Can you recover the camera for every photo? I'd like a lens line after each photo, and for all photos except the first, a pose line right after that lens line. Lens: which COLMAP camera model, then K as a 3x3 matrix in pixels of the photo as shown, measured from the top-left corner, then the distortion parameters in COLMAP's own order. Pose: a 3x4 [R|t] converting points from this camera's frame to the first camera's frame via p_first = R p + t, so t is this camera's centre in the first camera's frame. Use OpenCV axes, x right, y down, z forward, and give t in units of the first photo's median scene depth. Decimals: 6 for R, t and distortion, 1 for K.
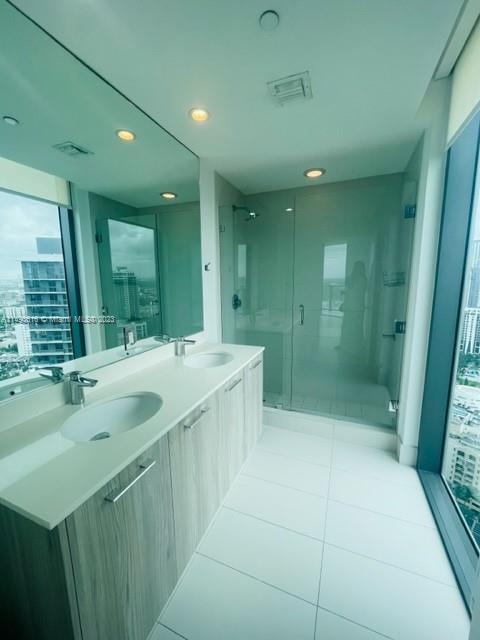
lens RADIAL K [[260.2, 0, 240.1], [0, 260.2, 321.6], [0, 0, 1]] dist [0.000186, -0.000095]
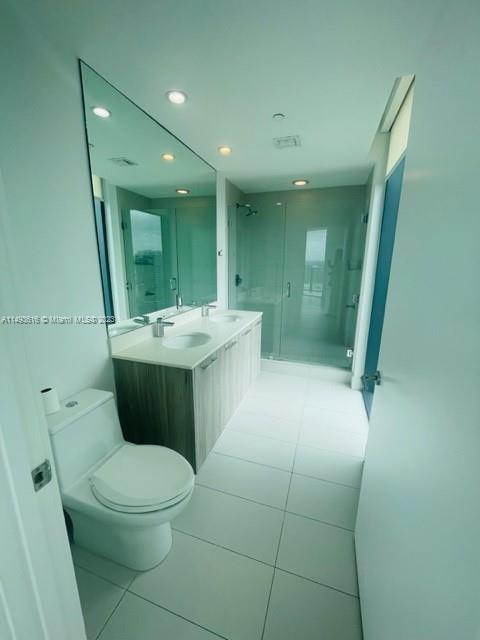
lens RADIAL K [[260.2, 0, 242.3], [0, 260.2, 320.5], [0, 0, 1]] dist [0.000186, -0.000095]
pose [[0.997130, 0.002937, 0.075649, -0.111292], [-0.007940, 0.997793, 0.065920, 0.046215], [-0.075288, -0.066332, 0.994953, -0.354187]]
